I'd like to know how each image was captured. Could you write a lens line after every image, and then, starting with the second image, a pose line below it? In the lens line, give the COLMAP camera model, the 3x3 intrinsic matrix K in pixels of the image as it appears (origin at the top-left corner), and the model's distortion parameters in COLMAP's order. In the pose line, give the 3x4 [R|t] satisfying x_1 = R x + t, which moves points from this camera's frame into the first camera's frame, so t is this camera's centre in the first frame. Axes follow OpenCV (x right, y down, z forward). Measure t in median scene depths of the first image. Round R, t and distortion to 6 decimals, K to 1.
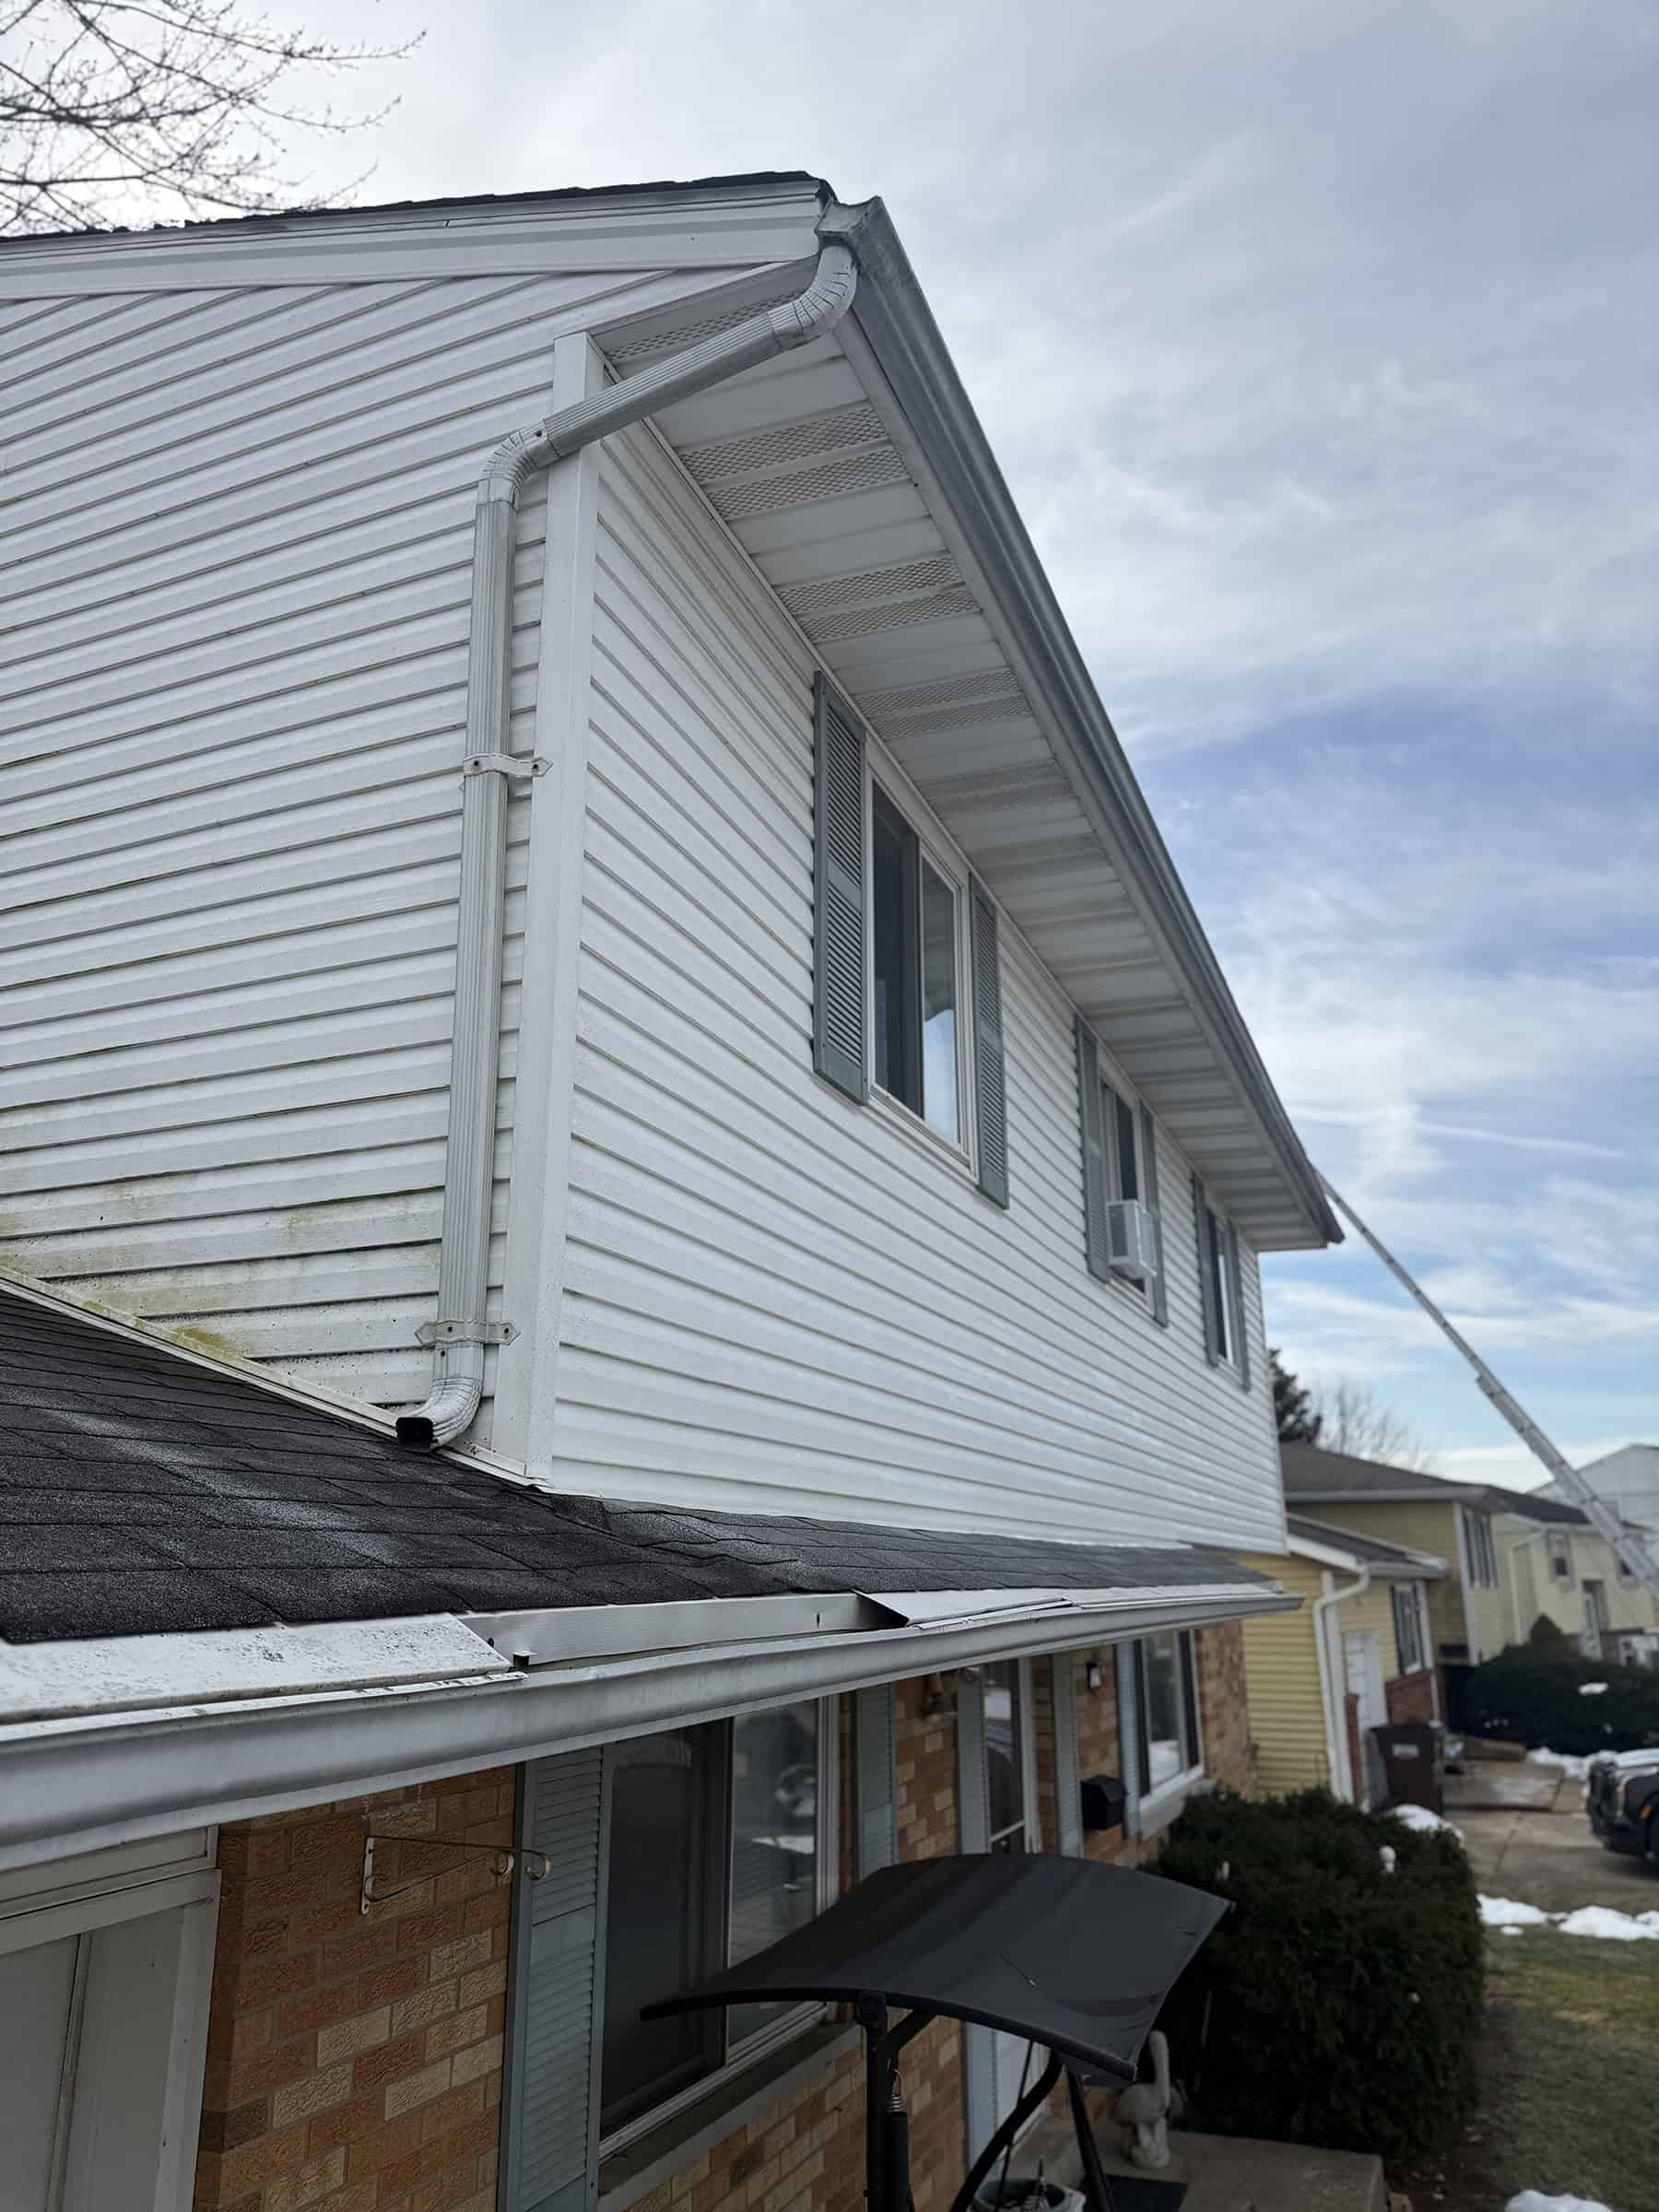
lens RADIAL K [[1545.0, 0, 830.3], [0, 1545.0, 1090.4], [0, 0, 1]] dist [0.071177, -0.091159]
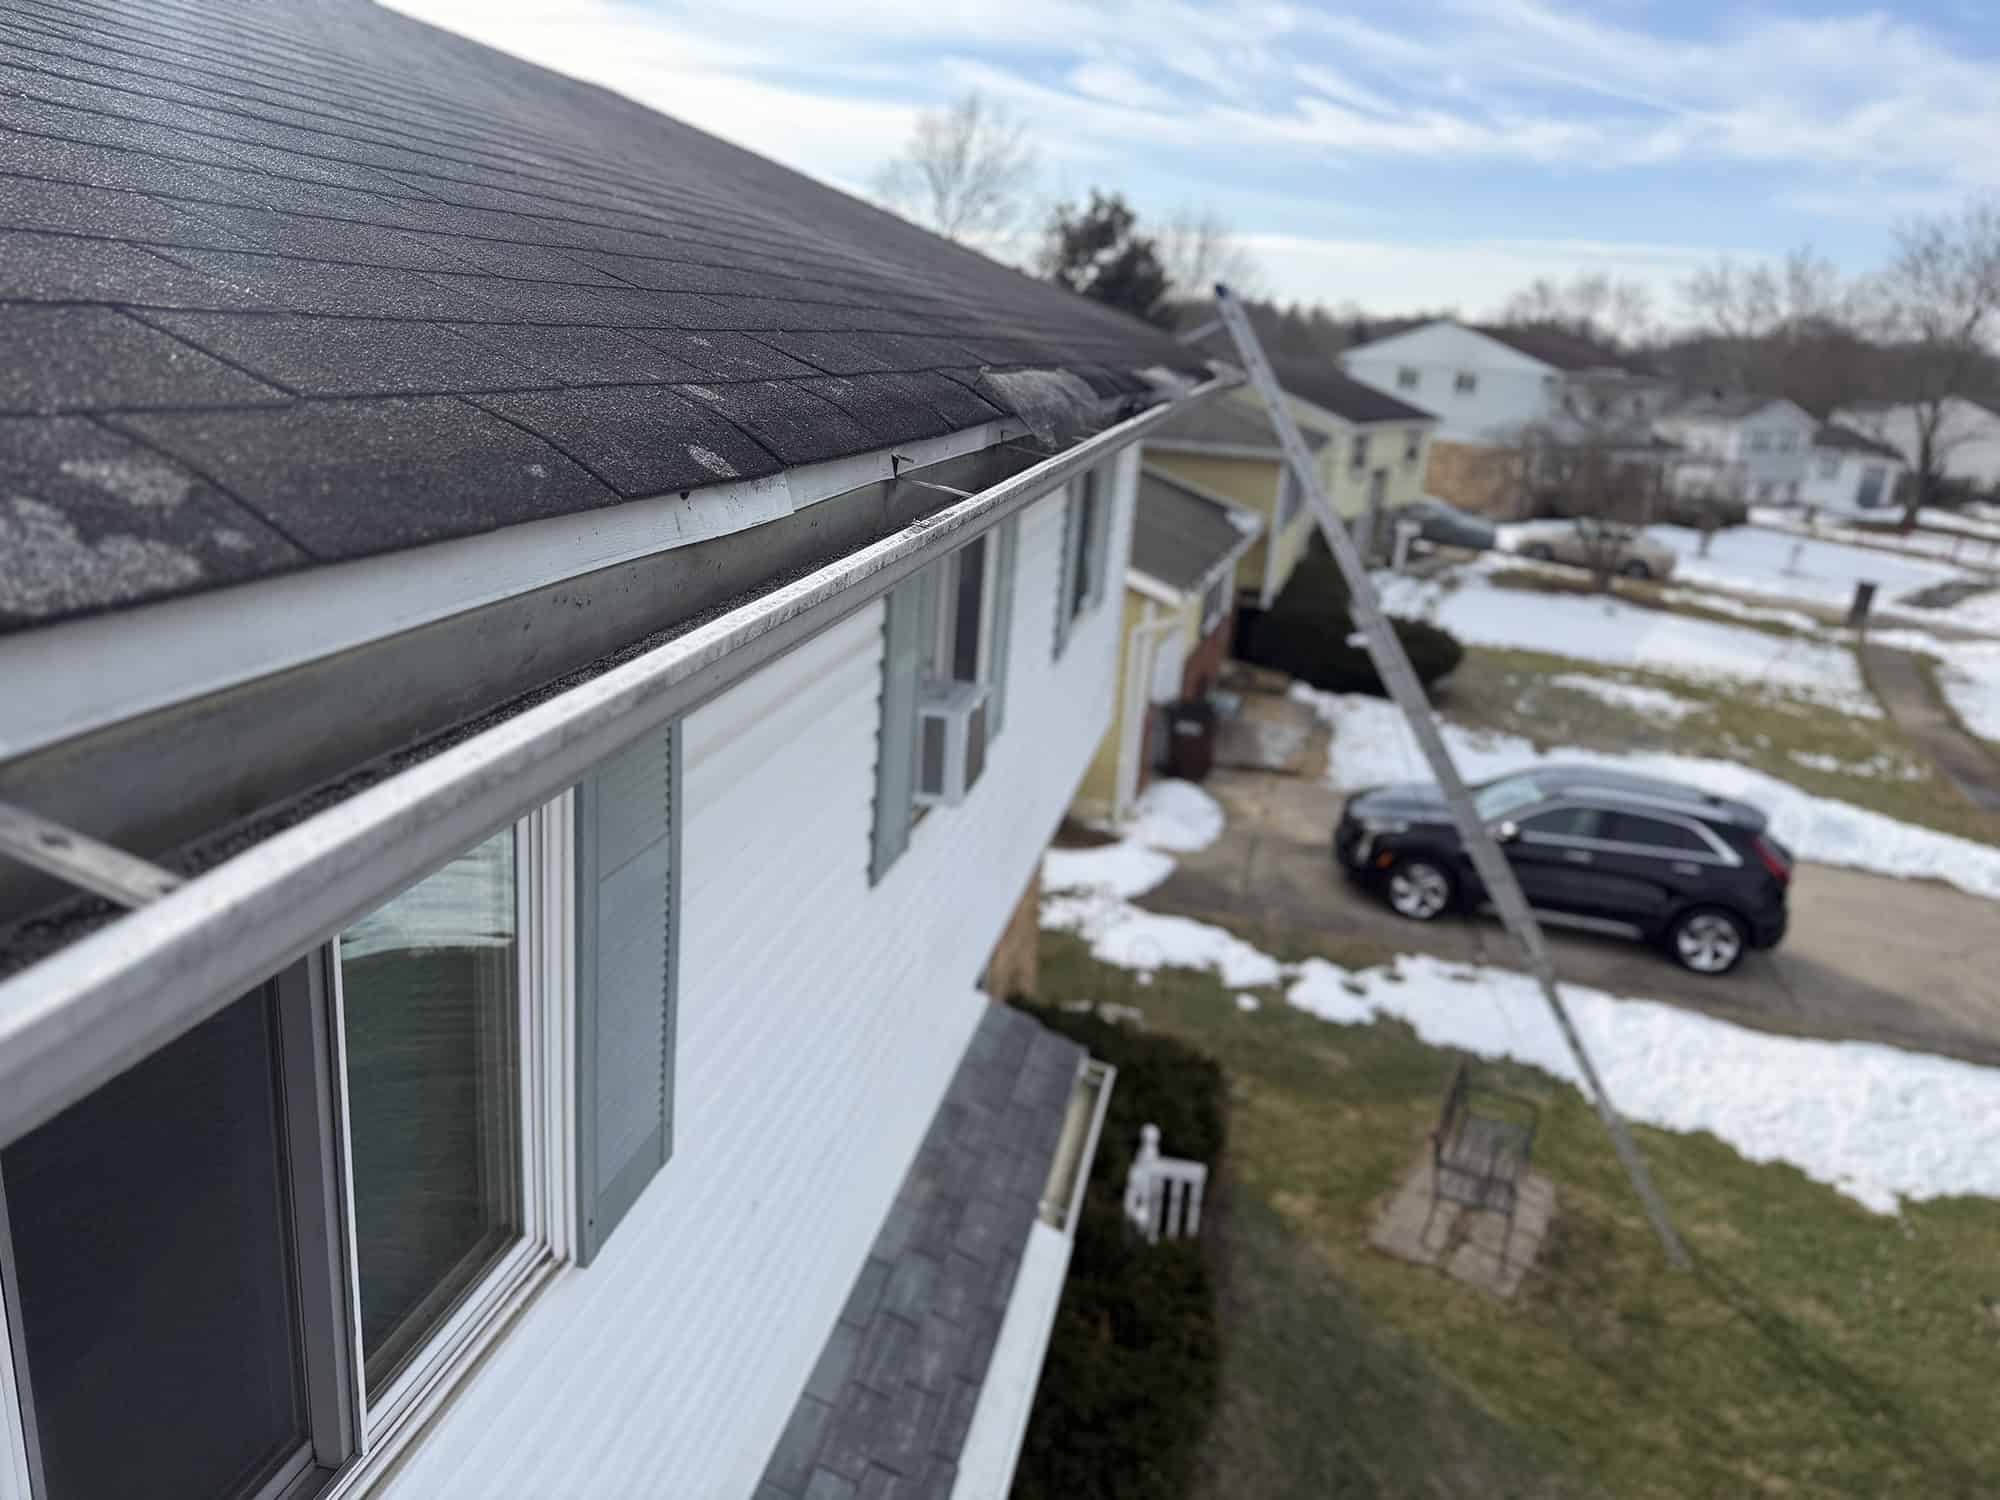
lens RADIAL K [[1383.6, 0, 1000.0], [0, 1383.6, 750.0], [0, 0, 1]] dist [0.126916, -0.219275]
pose [[0.980484, 0.017582, 0.195810, 0.175696], [-0.124349, 0.826916, 0.548405, -0.270481], [-0.152276, -0.562051, 0.812964, 0.785451]]
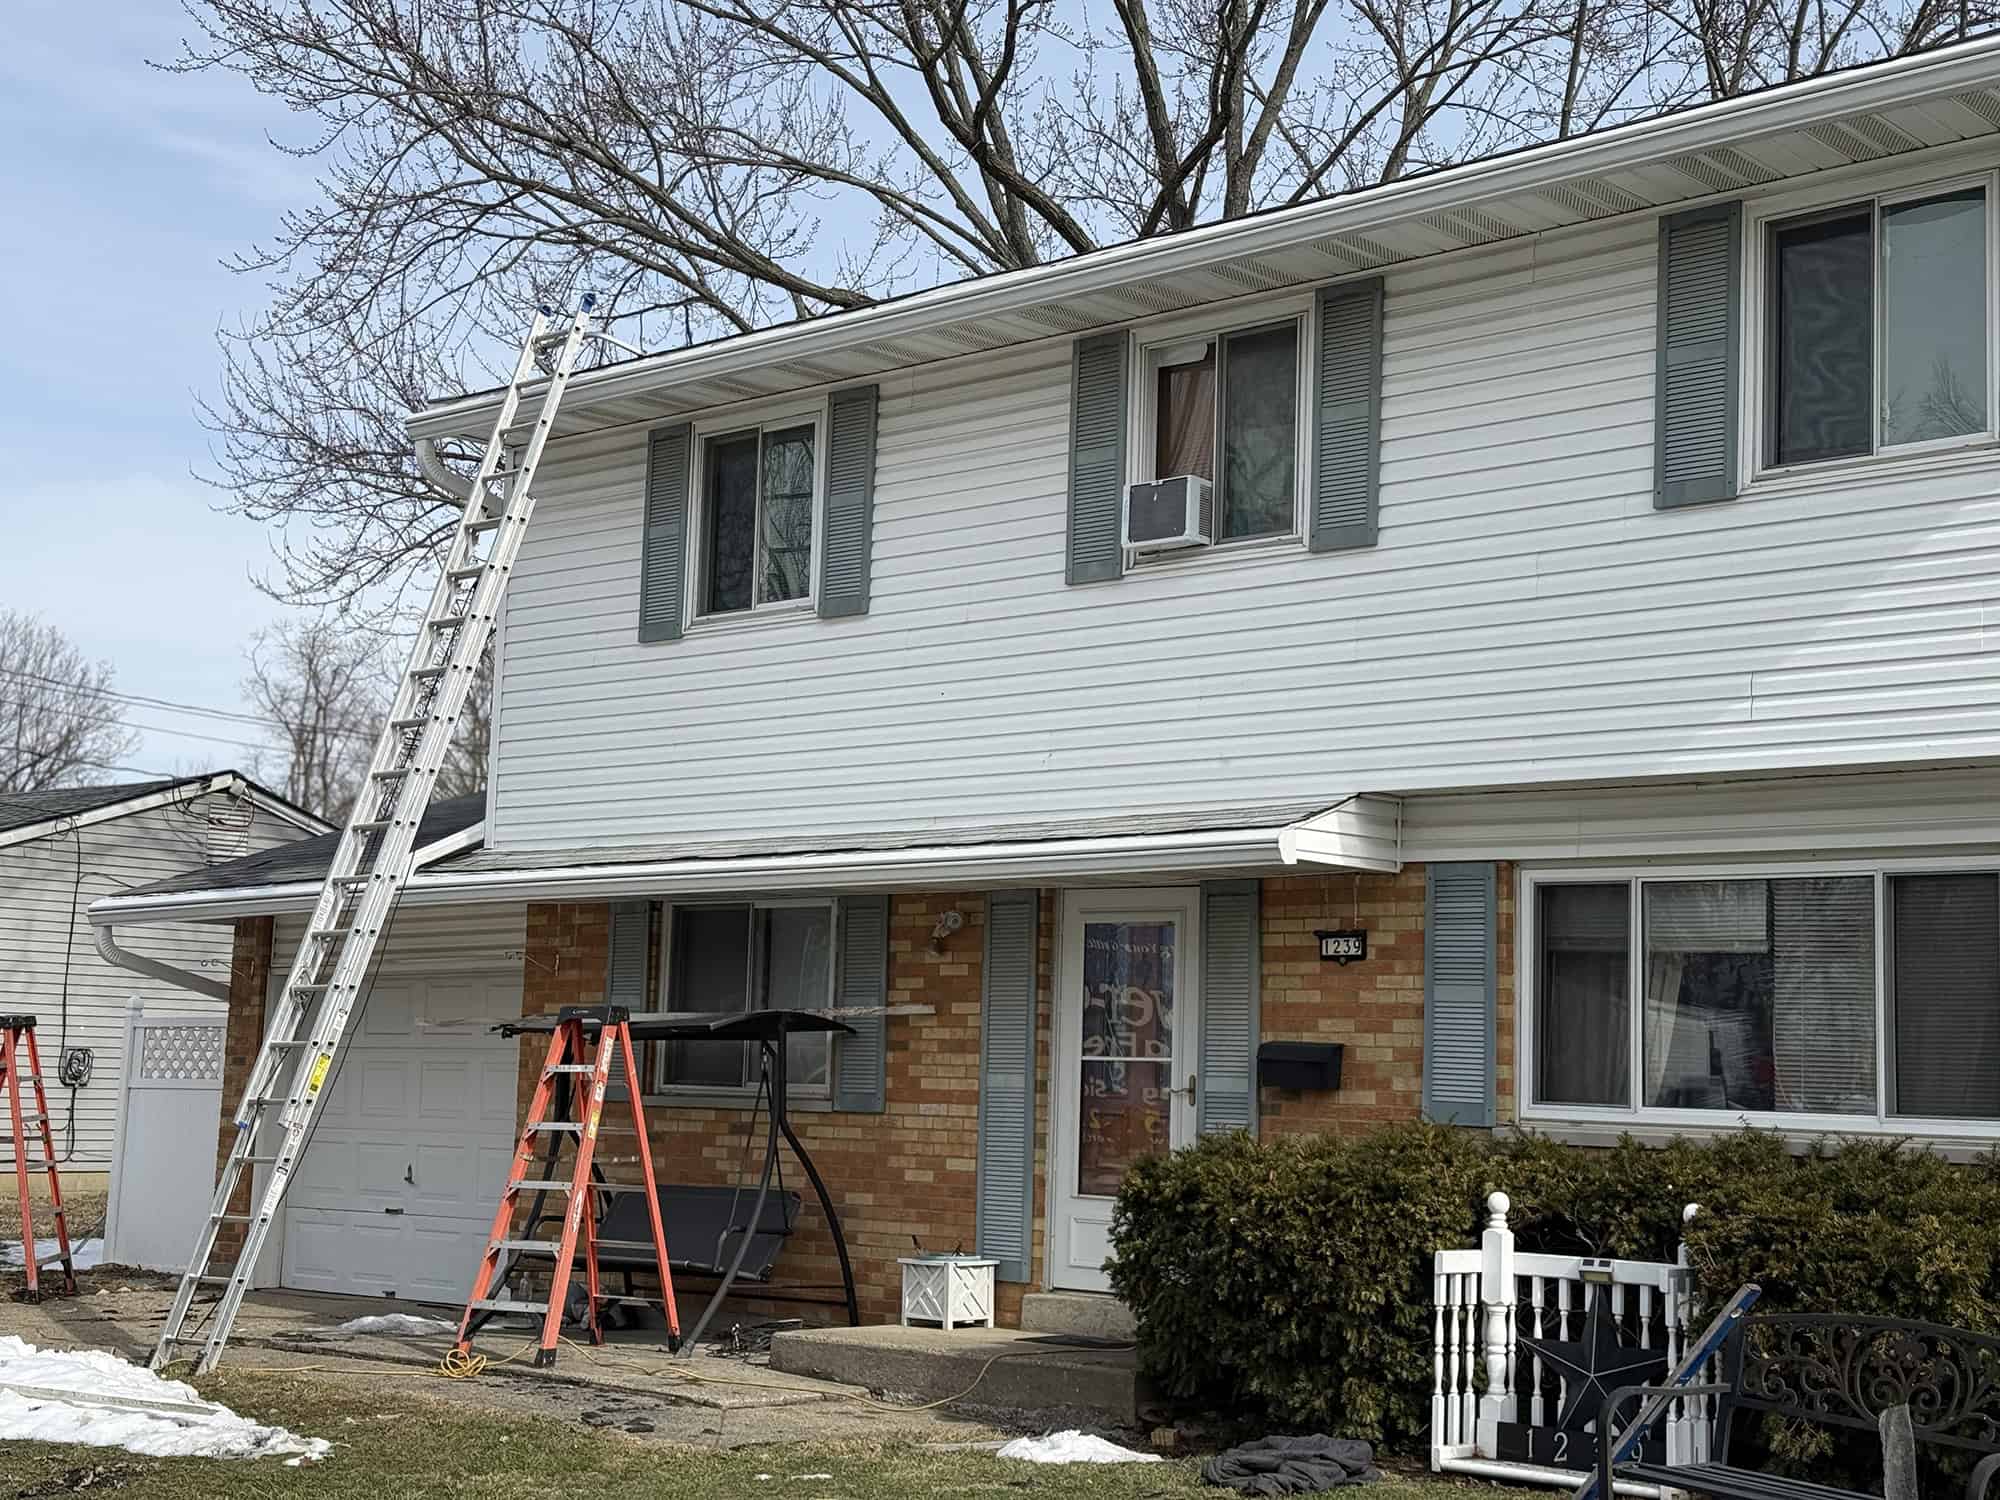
lens RADIAL K [[2725.3, 0, 984.6], [0, 2725.3, 753.6], [0, 0, 1]] dist [0.182483, -0.361901]
pose [[-0.335796, -0.122442, -0.933943, 2.514332], [0.254910, 0.942704, -0.215243, 0.800529], [0.906787, -0.310349, -0.285344, 1.855594]]
